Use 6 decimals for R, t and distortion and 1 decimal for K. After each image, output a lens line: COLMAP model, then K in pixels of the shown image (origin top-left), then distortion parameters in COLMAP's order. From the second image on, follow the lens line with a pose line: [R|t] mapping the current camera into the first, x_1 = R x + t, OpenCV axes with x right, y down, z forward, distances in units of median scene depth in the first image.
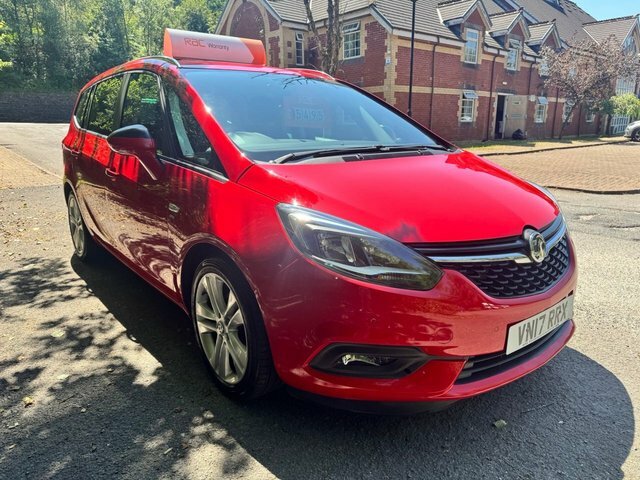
lens RADIAL K [[455.1, 0, 320.0], [0, 455.1, 240.0], [0, 0, 1]] dist [-0.005315, -0.001789]
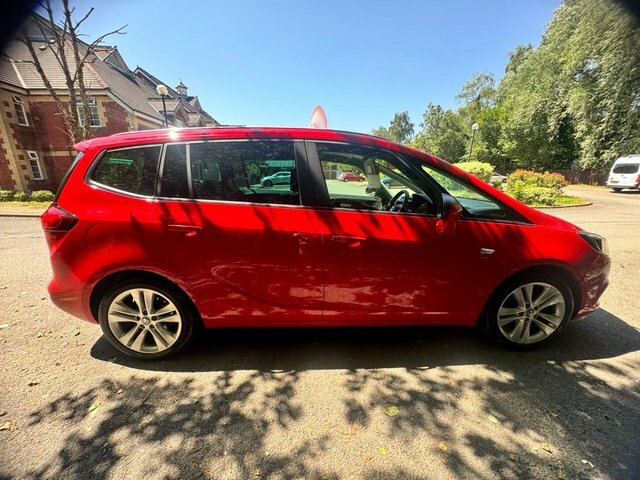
lens RADIAL K [[255.4, 0, 320.4], [0, 255.4, 233.5], [0, 0, 1]] dist [-0.004876, -0.000092]
pose [[0.602935, -0.171052, 0.779238, -0.804683], [0.194780, 0.978748, 0.064135, -0.177321], [-0.773648, 0.113111, 0.623438, 0.580266]]
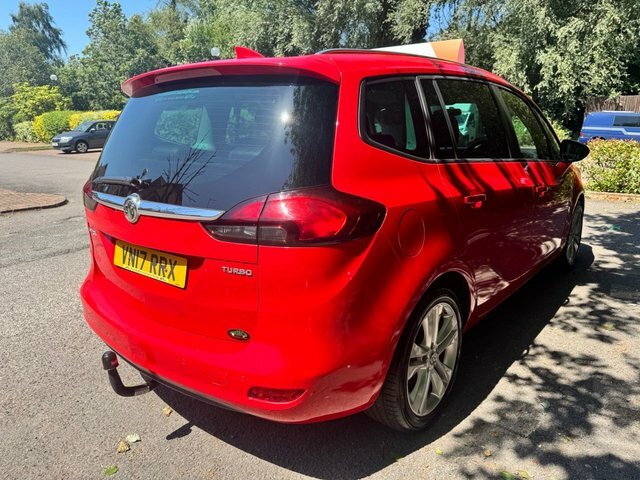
lens RADIAL K [[455.1, 0, 320.0], [0, 455.1, 240.0], [0, 0, 1]] dist [-0.005315, -0.001789]
pose [[-0.195332, -0.231013, 0.953141, -1.143366], [0.259641, 0.925005, 0.277403, -0.380481], [-0.945744, 0.301660, -0.120703, 1.371951]]
